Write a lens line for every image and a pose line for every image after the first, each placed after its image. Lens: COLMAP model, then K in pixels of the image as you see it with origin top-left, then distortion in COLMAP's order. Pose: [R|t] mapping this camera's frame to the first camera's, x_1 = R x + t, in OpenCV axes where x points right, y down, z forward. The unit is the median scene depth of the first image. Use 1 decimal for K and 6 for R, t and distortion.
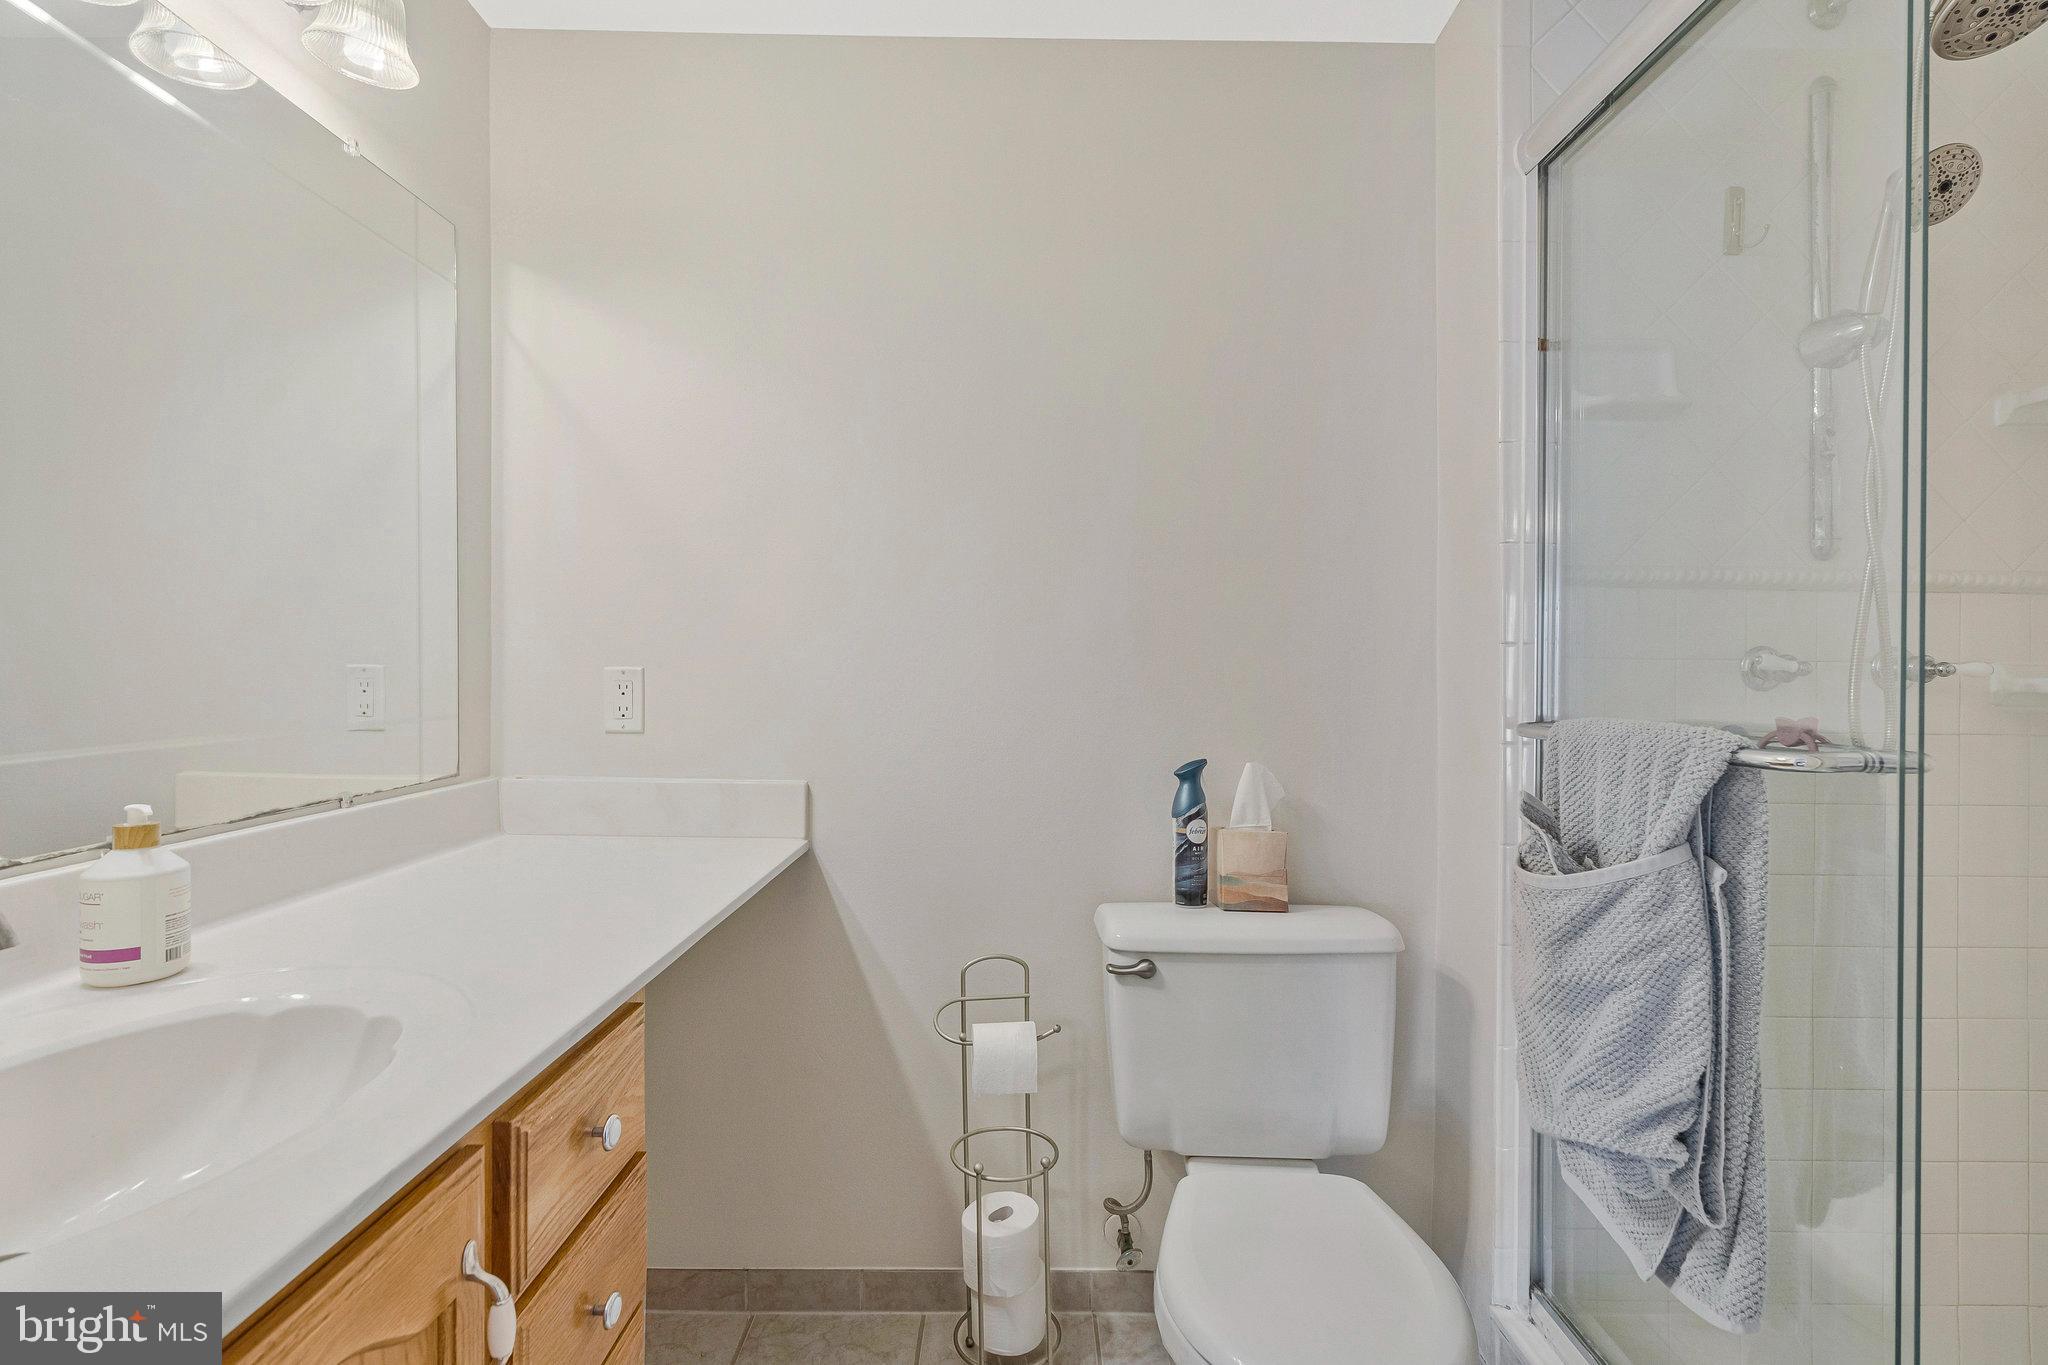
lens RADIAL K [[943.7, 0, 1038.0], [0, 943.7, 674.0], [0, 0, 1]] dist [-0.010885, 0.006323]
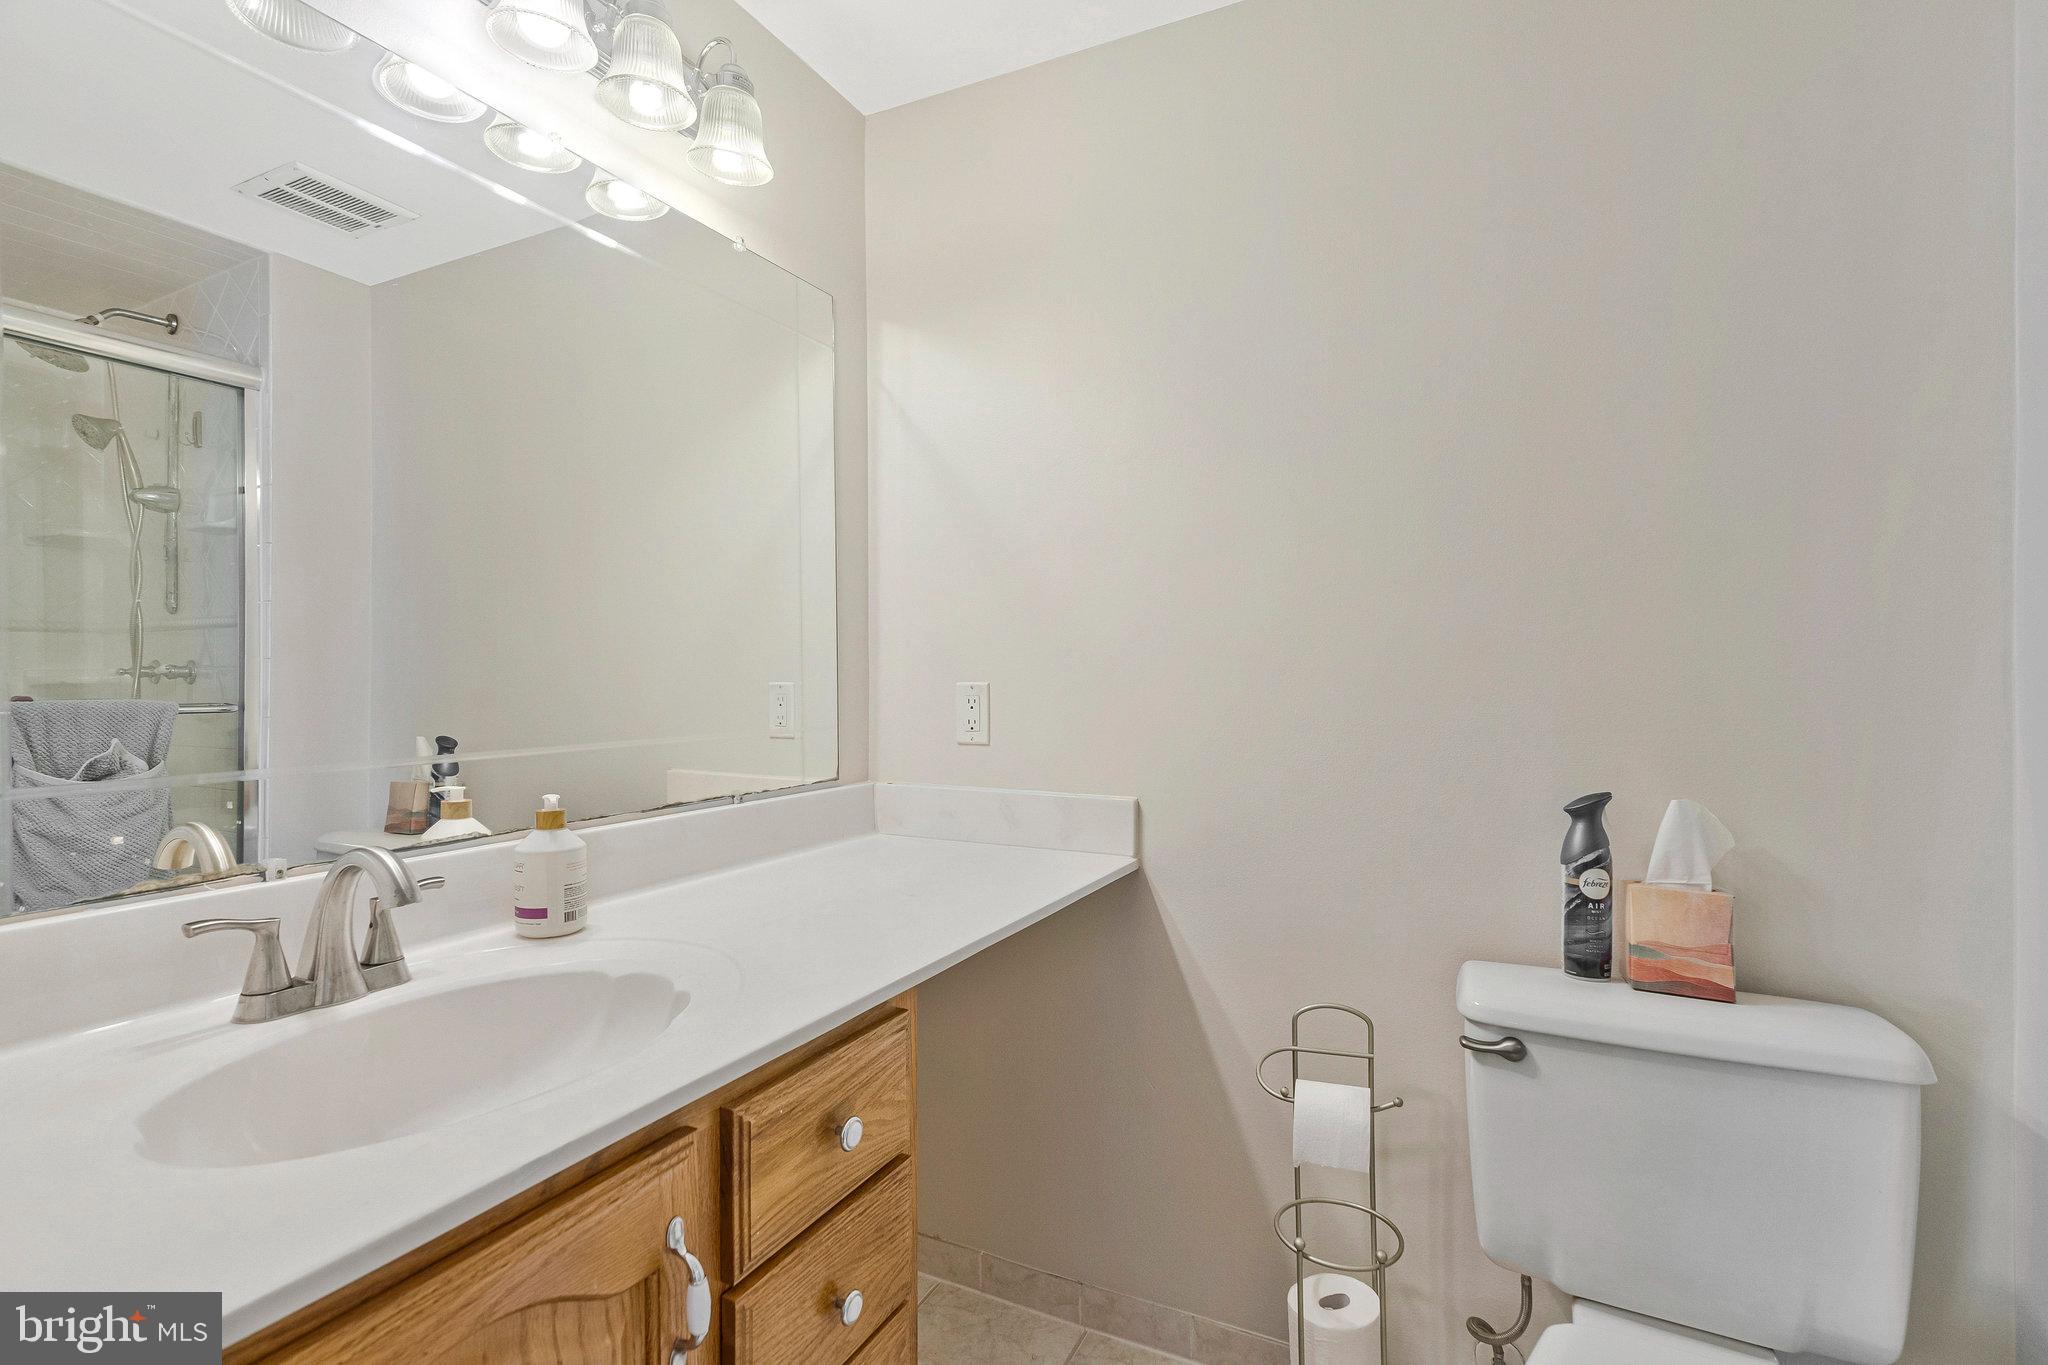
lens RADIAL K [[943.7, 0, 1015.0], [0, 943.7, 685.9], [0, 0, 1]] dist [-0.010885, 0.006323]
pose [[0.895840, -0.007540, -0.444312, 0.090629], [0.006348, 0.999971, -0.004169, 0.001644], [0.444331, 0.000914, 0.895862, 0.084917]]
